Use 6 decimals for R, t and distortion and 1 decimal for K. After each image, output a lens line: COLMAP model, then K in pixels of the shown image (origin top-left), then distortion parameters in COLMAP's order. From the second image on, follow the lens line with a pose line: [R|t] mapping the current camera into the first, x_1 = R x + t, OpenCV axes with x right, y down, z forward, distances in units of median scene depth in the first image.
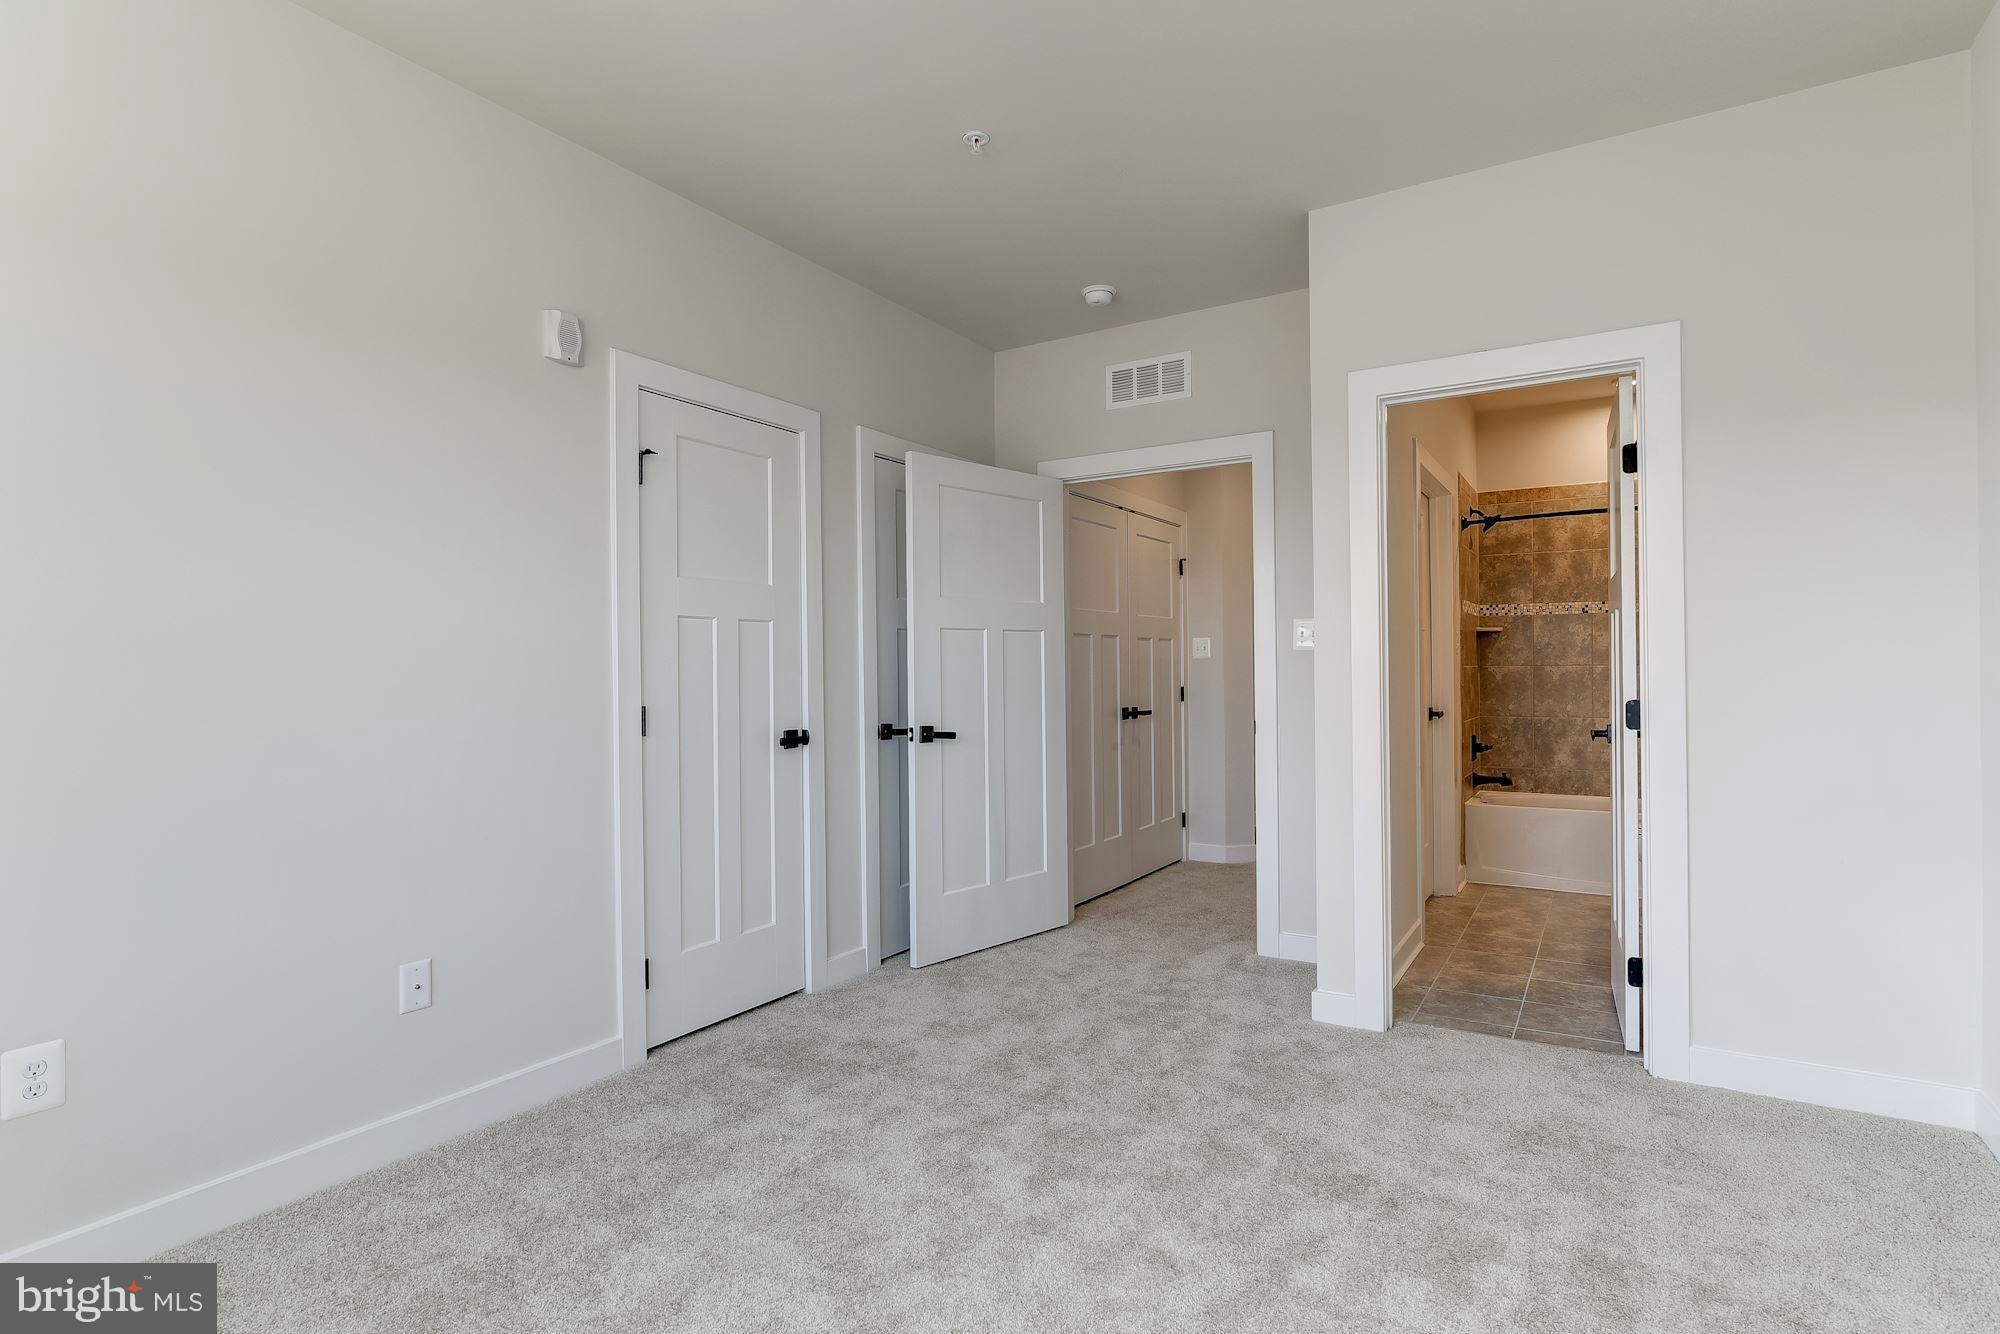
lens RADIAL K [[999.3, 0, 1007.5], [0, 999.3, 677.3], [0, 0, 1]] dist [-0.013545, 0.005198]
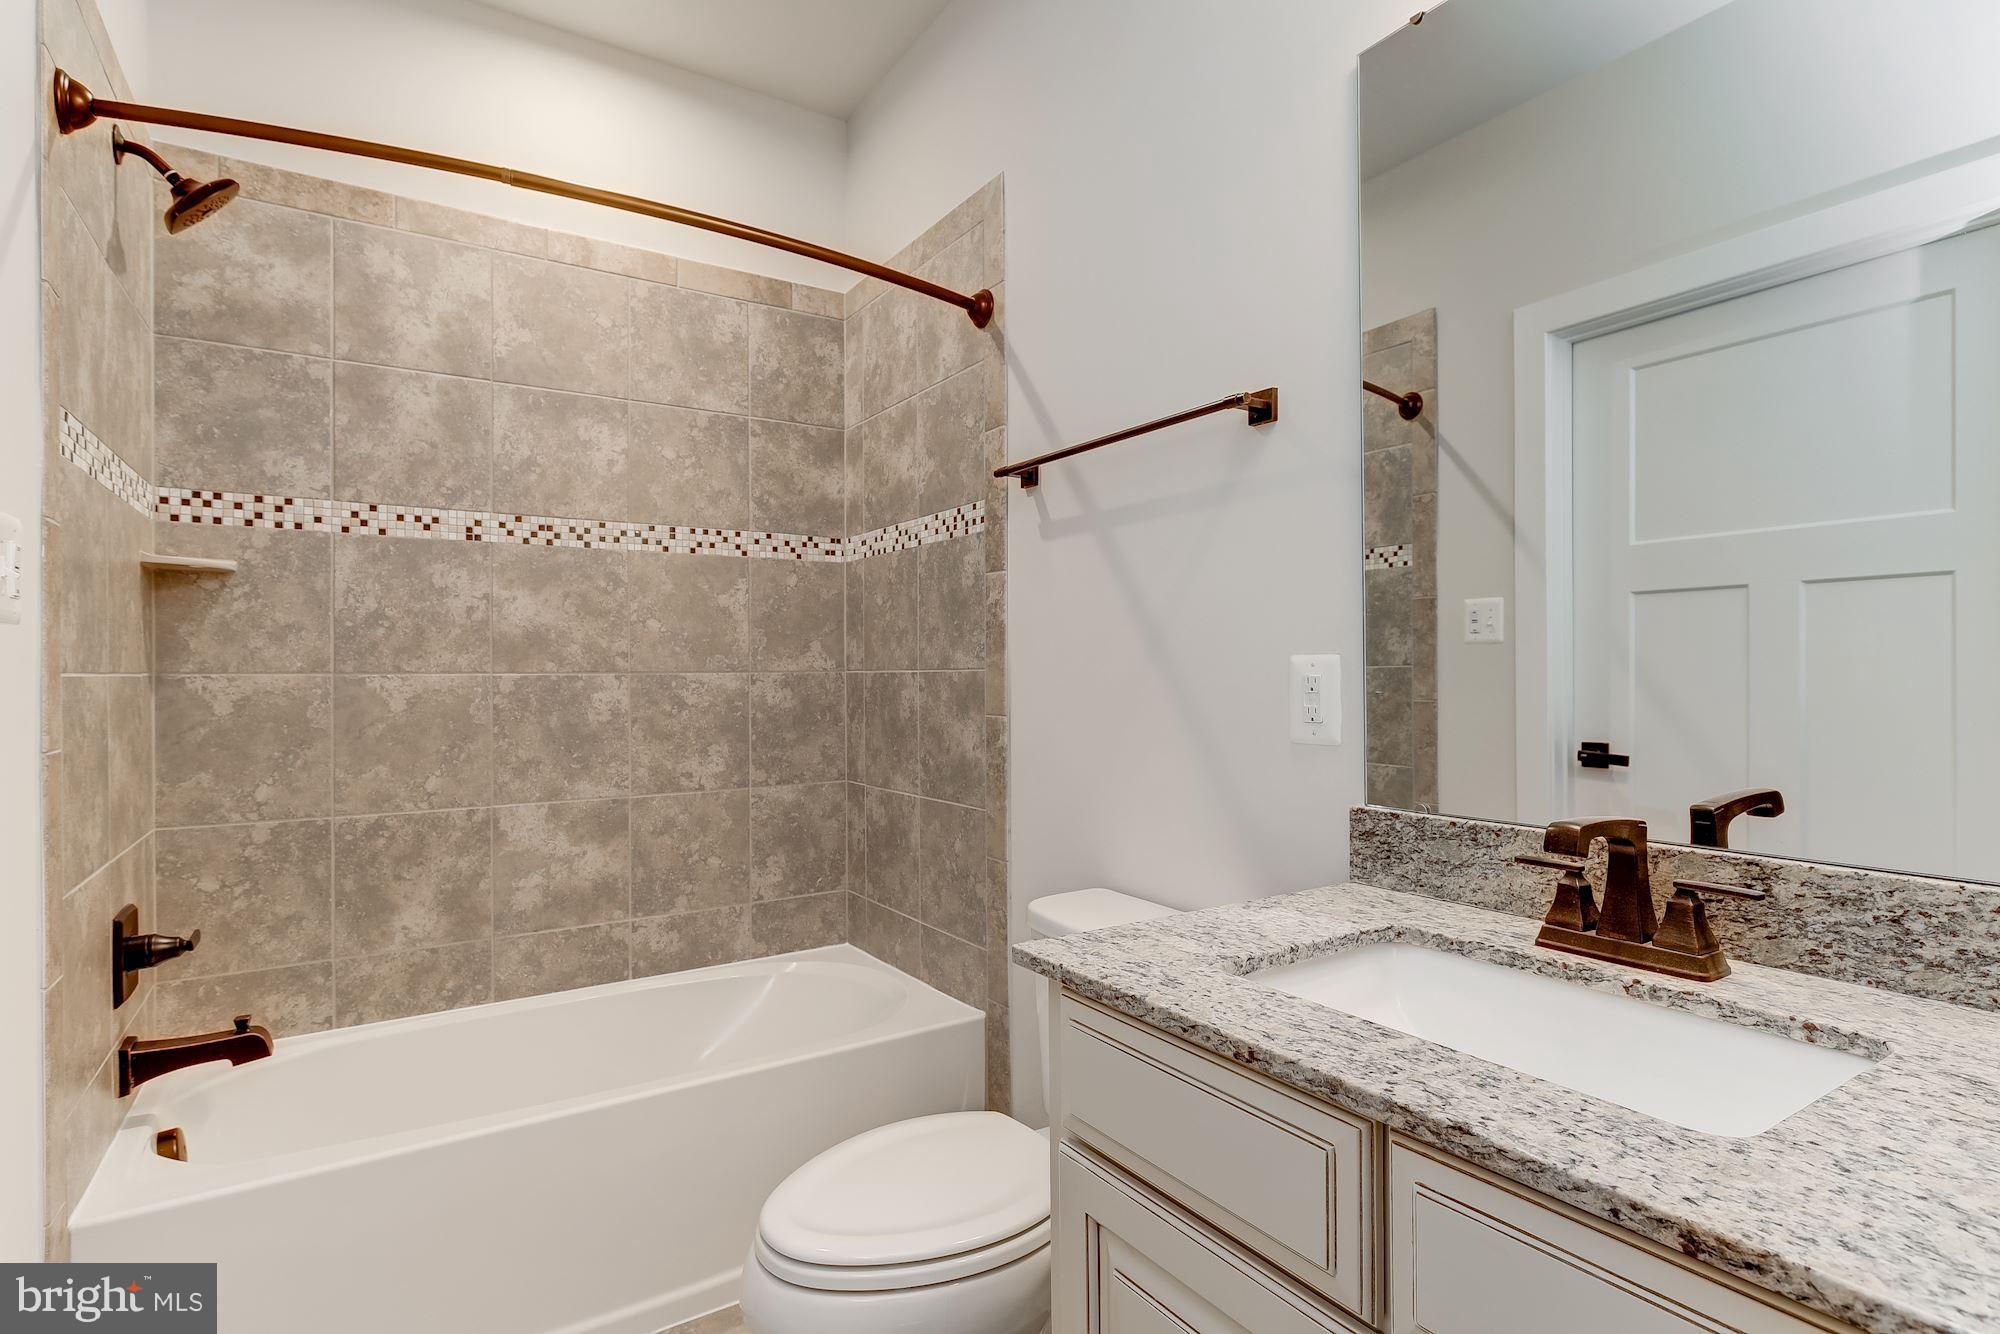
lens RADIAL K [[999.3, 0, 1013.3], [0, 999.3, 669.0], [0, 0, 1]] dist [-0.013545, 0.005198]
pose [[0.433070, 0.000176, 0.901360, 0.311938], [-0.002925, 0.999995, 0.001211, -0.014527], [-0.901355, -0.003161, 0.433068, 0.625222]]
